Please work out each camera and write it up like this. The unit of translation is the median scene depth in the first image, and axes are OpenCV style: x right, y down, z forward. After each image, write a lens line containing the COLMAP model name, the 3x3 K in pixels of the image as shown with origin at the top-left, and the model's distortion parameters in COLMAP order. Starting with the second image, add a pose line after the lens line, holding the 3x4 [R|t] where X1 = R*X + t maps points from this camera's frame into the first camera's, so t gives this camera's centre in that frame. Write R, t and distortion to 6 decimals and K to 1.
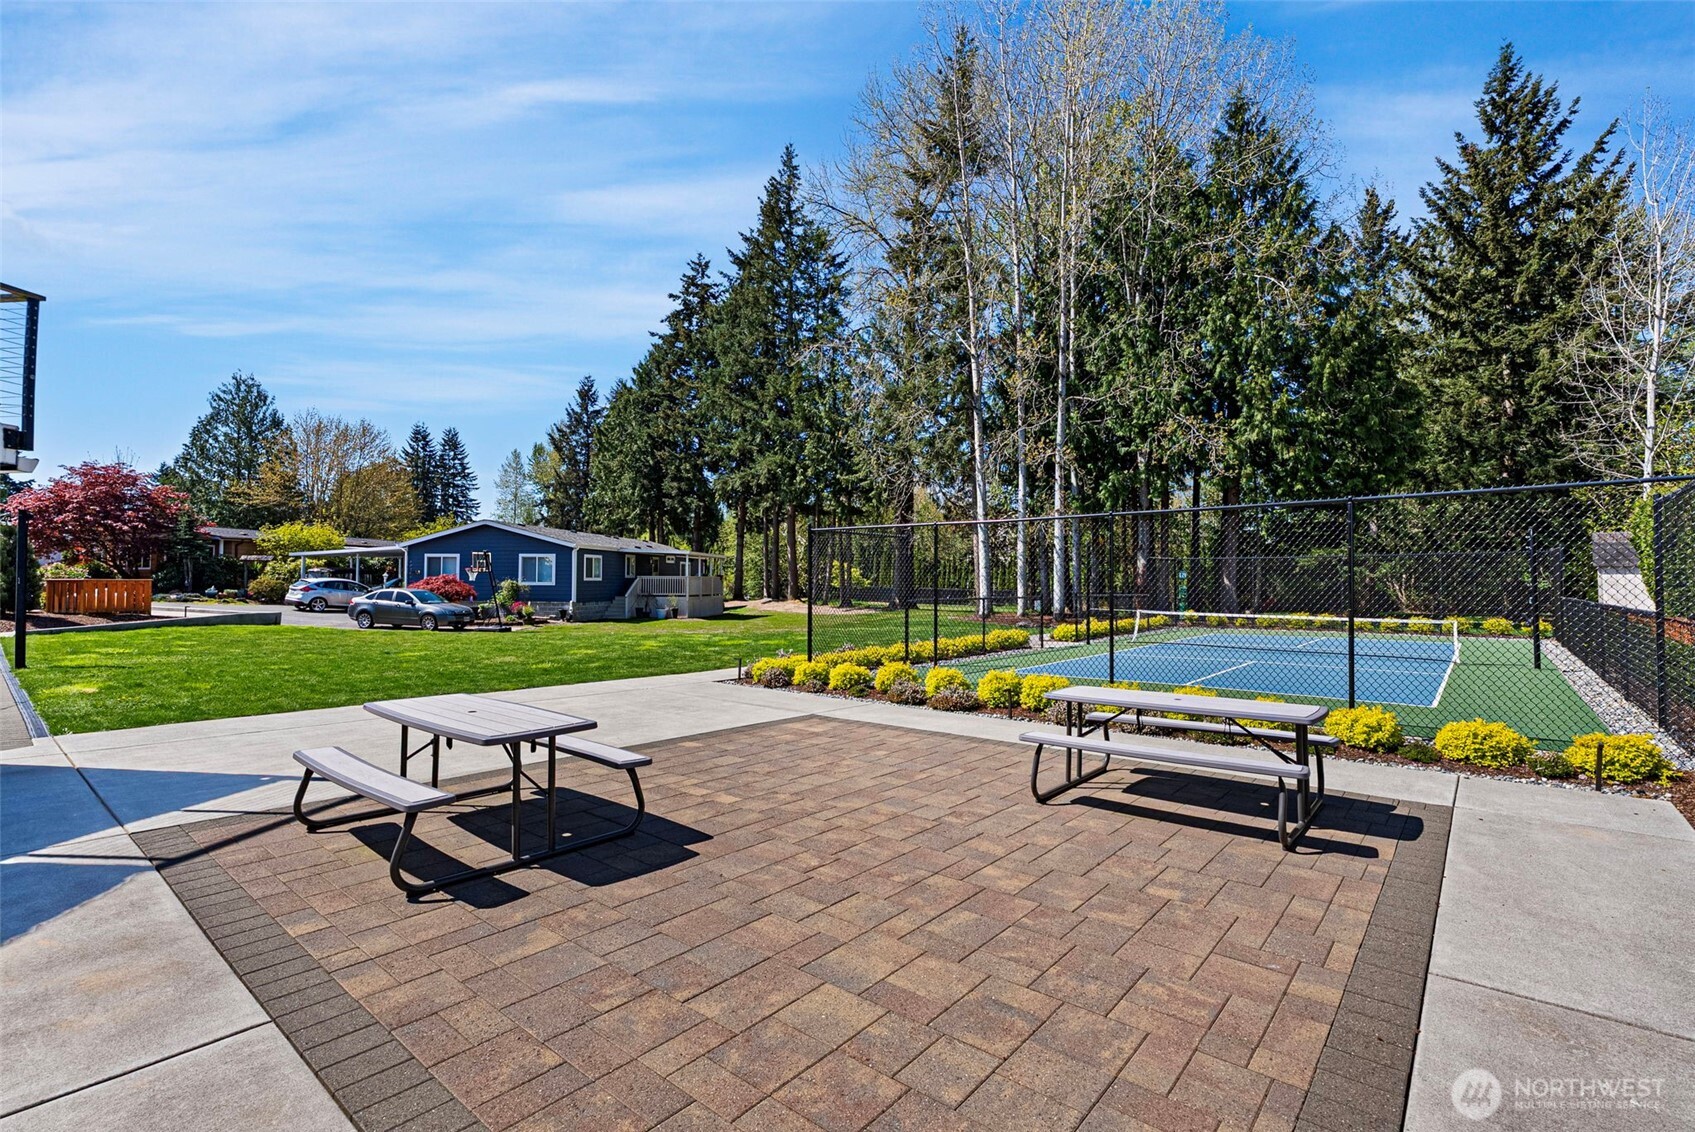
lens RADIAL K [[772.4, 0, 850.3], [0, 772.4, 577.7], [0, 0, 1]] dist [0.009721, -0.000175]
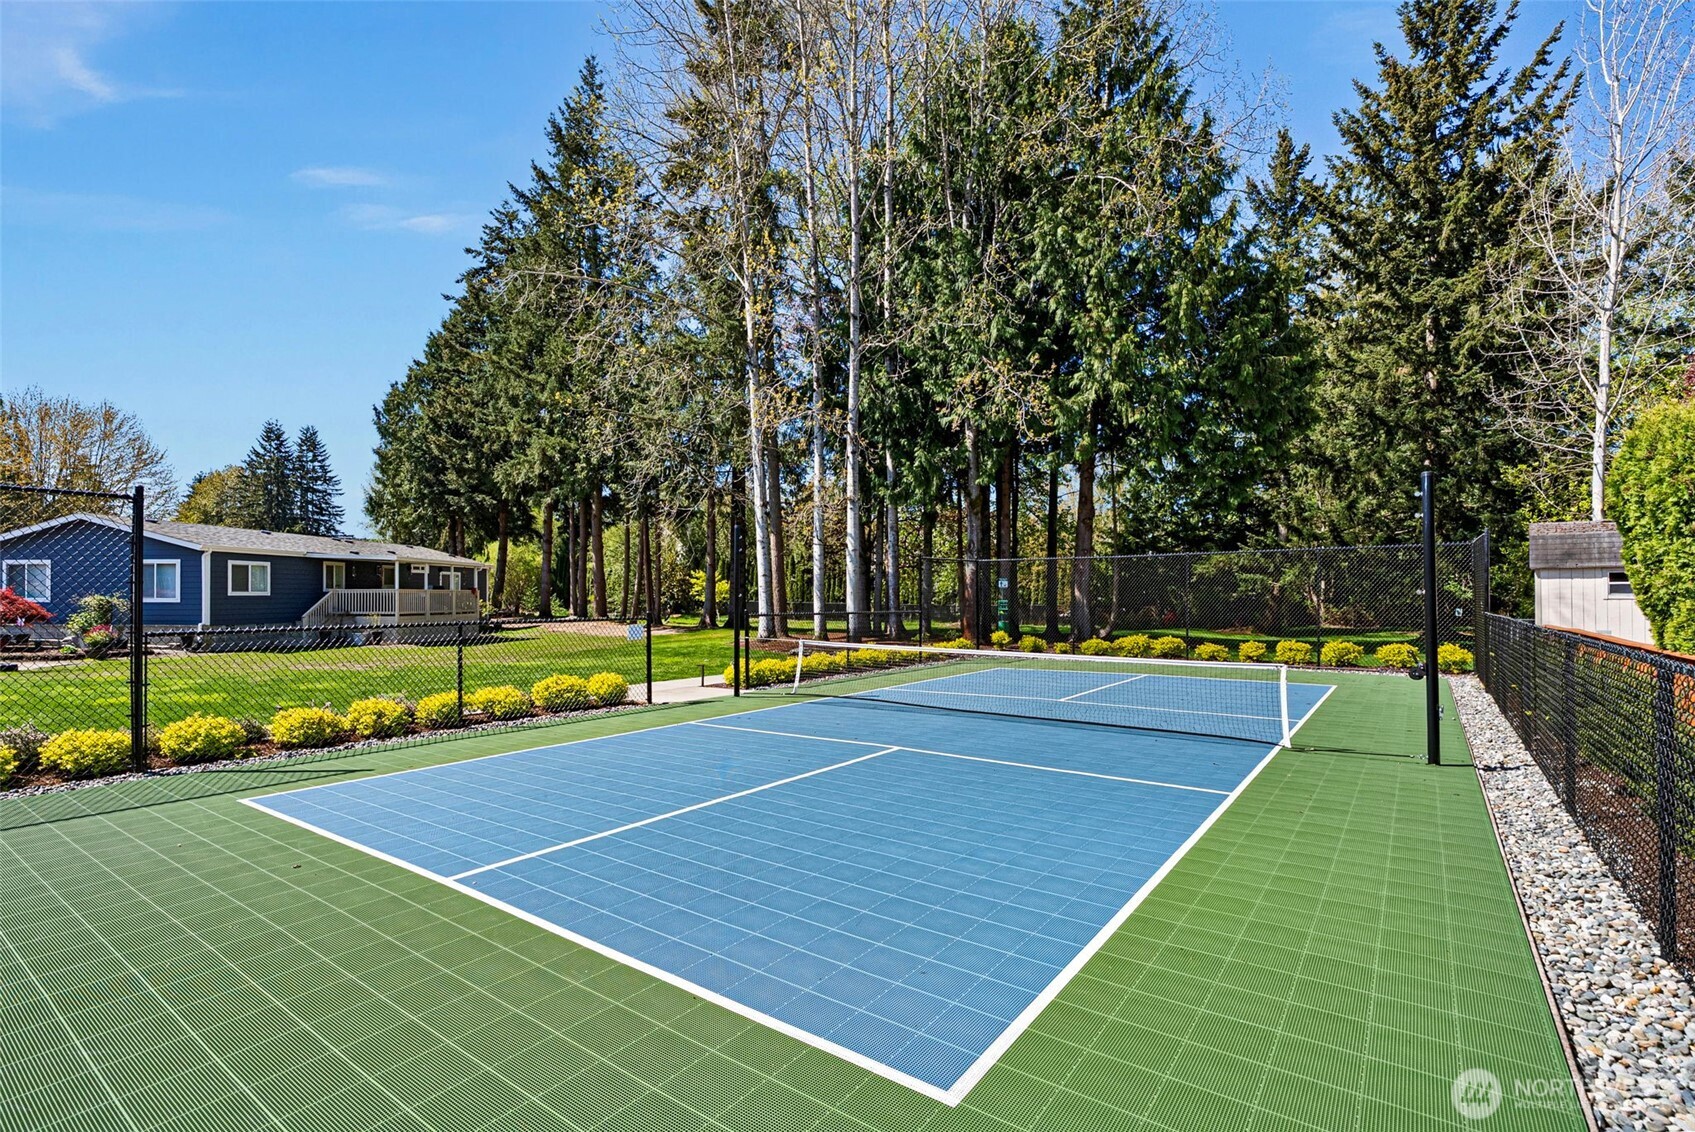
lens RADIAL K [[781.1, 0, 846.5], [0, 781.1, 610.0], [0, 0, 1]] dist [0.002110, 0.001022]
pose [[0.998757, -0.005553, 0.049542, 0.188727], [0.004389, 0.999712, 0.023574, 0.001986], [-0.049658, -0.023327, 0.998494, 0.202572]]
